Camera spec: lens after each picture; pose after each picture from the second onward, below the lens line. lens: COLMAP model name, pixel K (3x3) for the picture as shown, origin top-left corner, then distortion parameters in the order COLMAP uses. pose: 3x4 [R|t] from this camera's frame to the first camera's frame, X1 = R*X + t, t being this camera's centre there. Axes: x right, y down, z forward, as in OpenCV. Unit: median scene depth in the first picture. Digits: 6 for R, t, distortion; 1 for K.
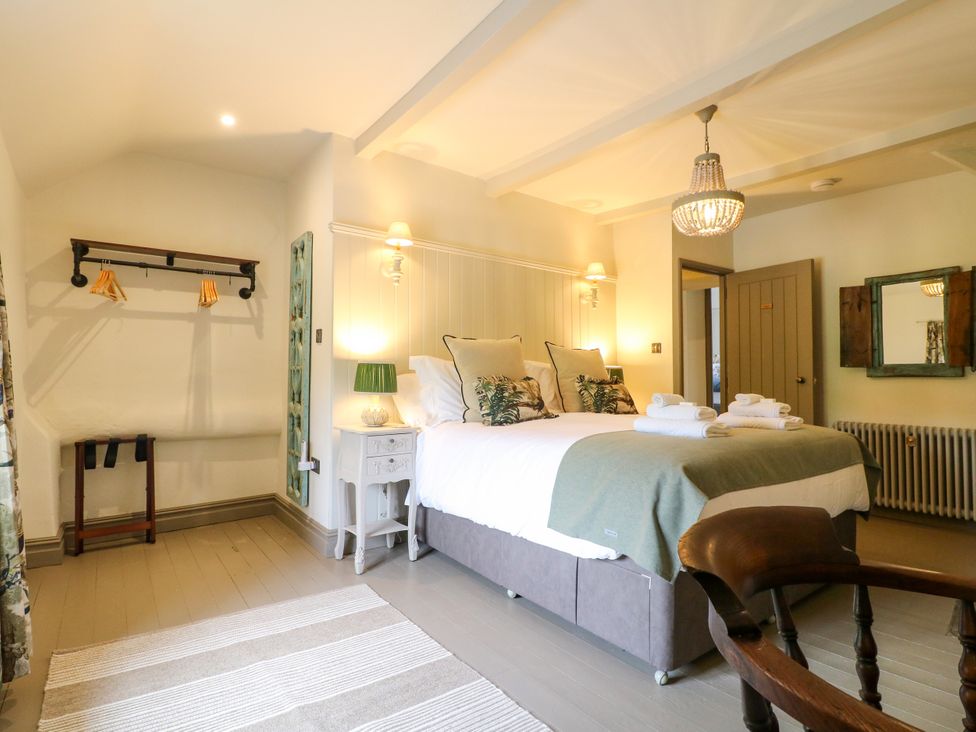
lens RADIAL K [[504.6, 0, 487.4], [0, 504.6, 361.4], [0, 0, 1]] dist [0.000428, -0.015431]
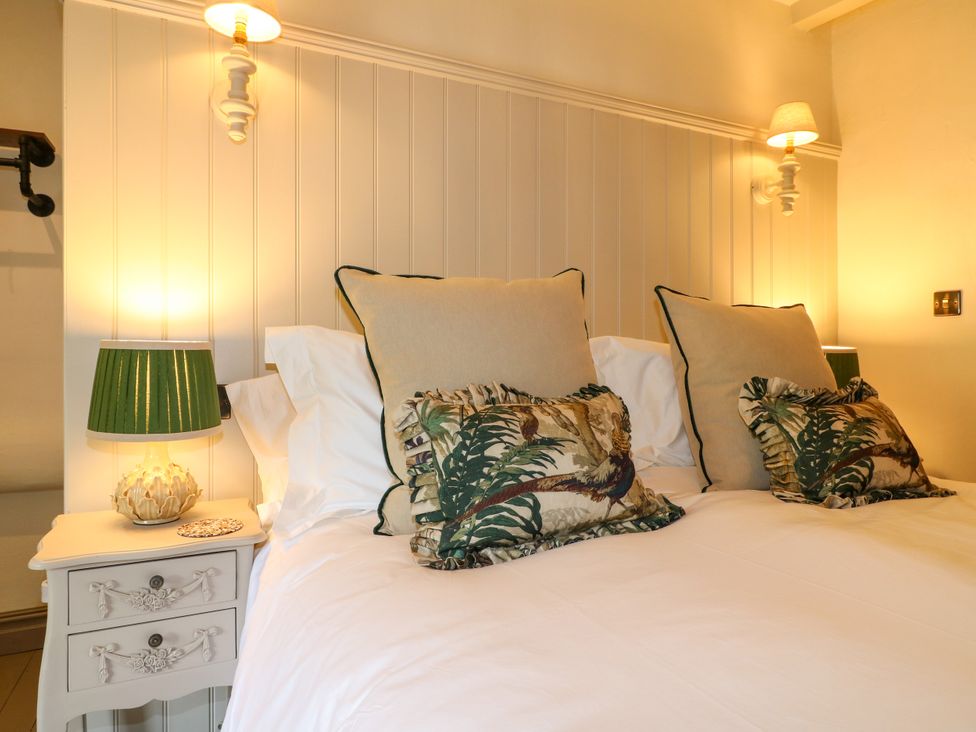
lens RADIAL K [[568.8, 0, 512.8], [0, 568.8, 363.0], [0, 0, 1]] dist [0.000283, -0.000510]
pose [[0.979338, 0.002384, -0.202215, 0.101322], [0.007453, 0.998826, 0.047870, -0.002799], [0.202092, -0.048388, 0.978171, 0.590297]]
